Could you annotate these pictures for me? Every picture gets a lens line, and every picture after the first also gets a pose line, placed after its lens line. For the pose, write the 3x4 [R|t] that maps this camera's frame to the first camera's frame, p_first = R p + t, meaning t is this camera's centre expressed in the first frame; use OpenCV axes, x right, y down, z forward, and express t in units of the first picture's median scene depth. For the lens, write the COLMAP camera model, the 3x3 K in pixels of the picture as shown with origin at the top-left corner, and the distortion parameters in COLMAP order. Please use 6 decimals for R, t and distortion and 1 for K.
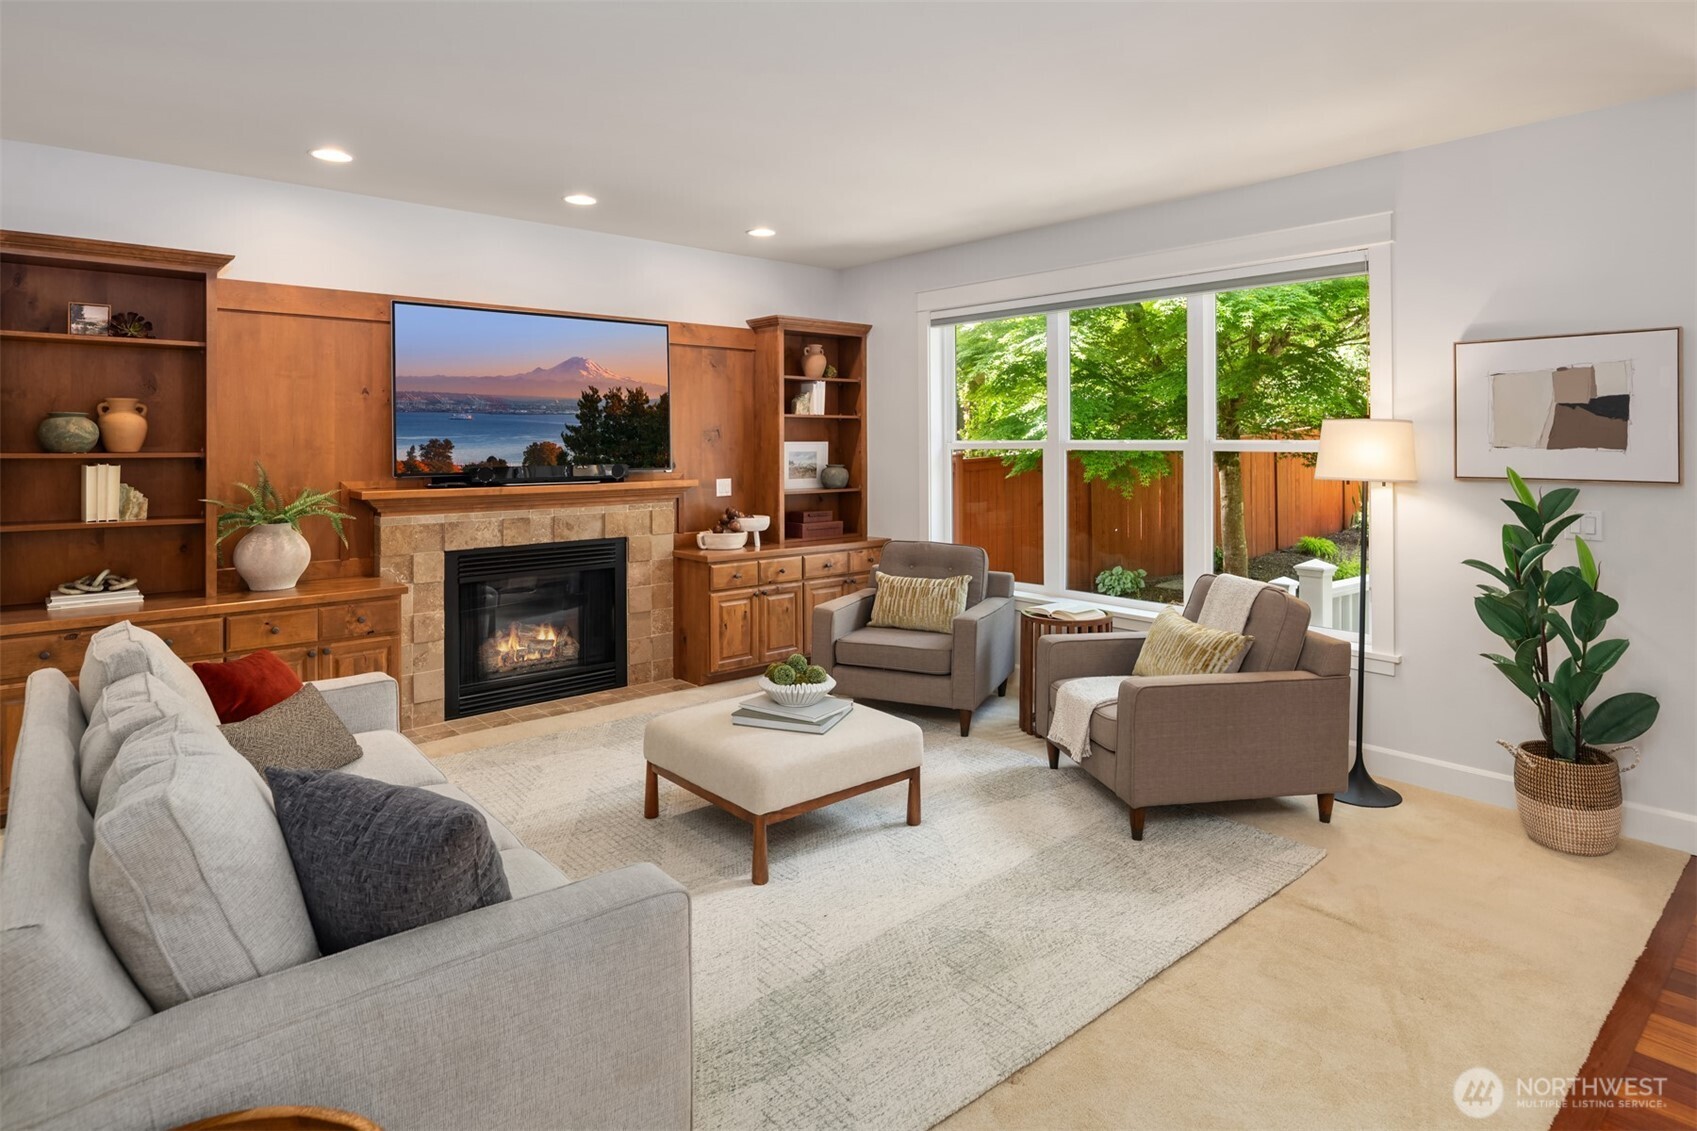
lens RADIAL K [[928.6, 0, 860.3], [0, 928.6, 435.5], [0, 0, 1]] dist [-0.001982, -0.001143]
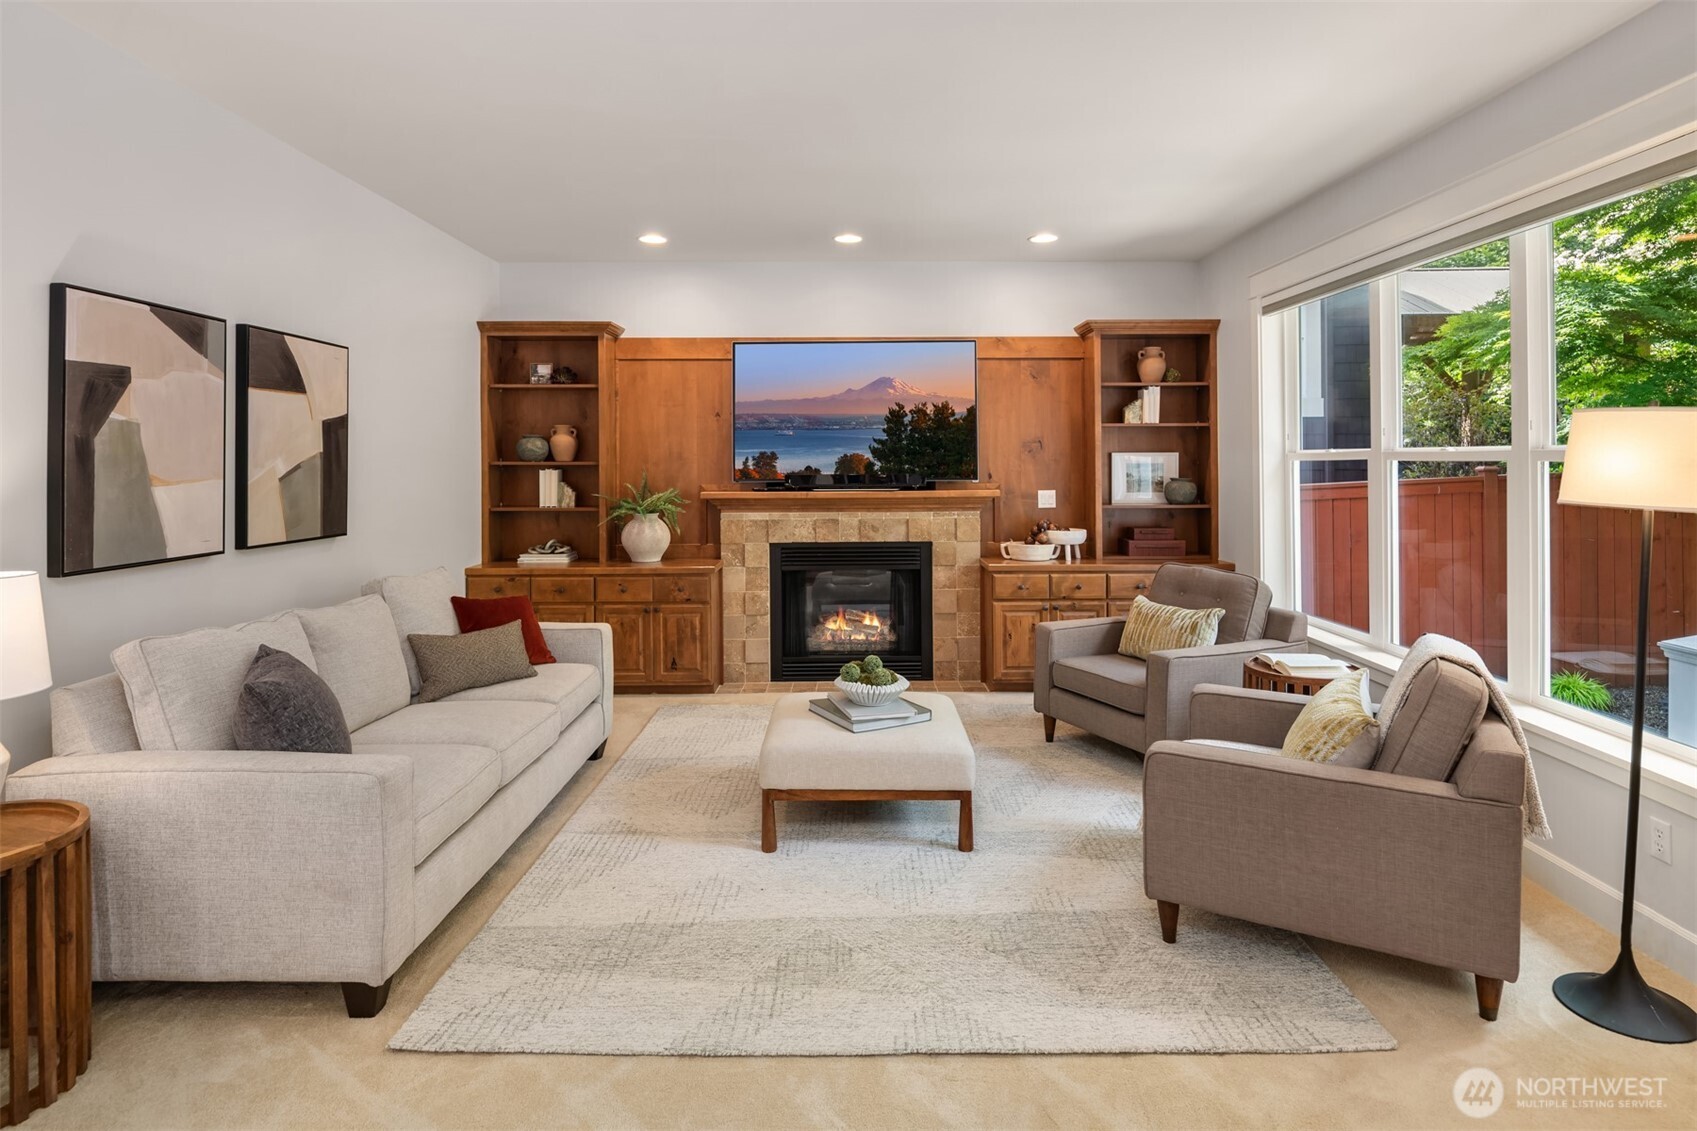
lens RADIAL K [[927.2, 0, 863.2], [0, 927.2, 454.5], [0, 0, 1]] dist [-0.004920, -0.000928]
pose [[0.755276, -0.004069, -0.655395, 0.426921], [0.007286, 0.999971, 0.002188, 0.005961], [0.655367, -0.006428, 0.755283, 0.150580]]
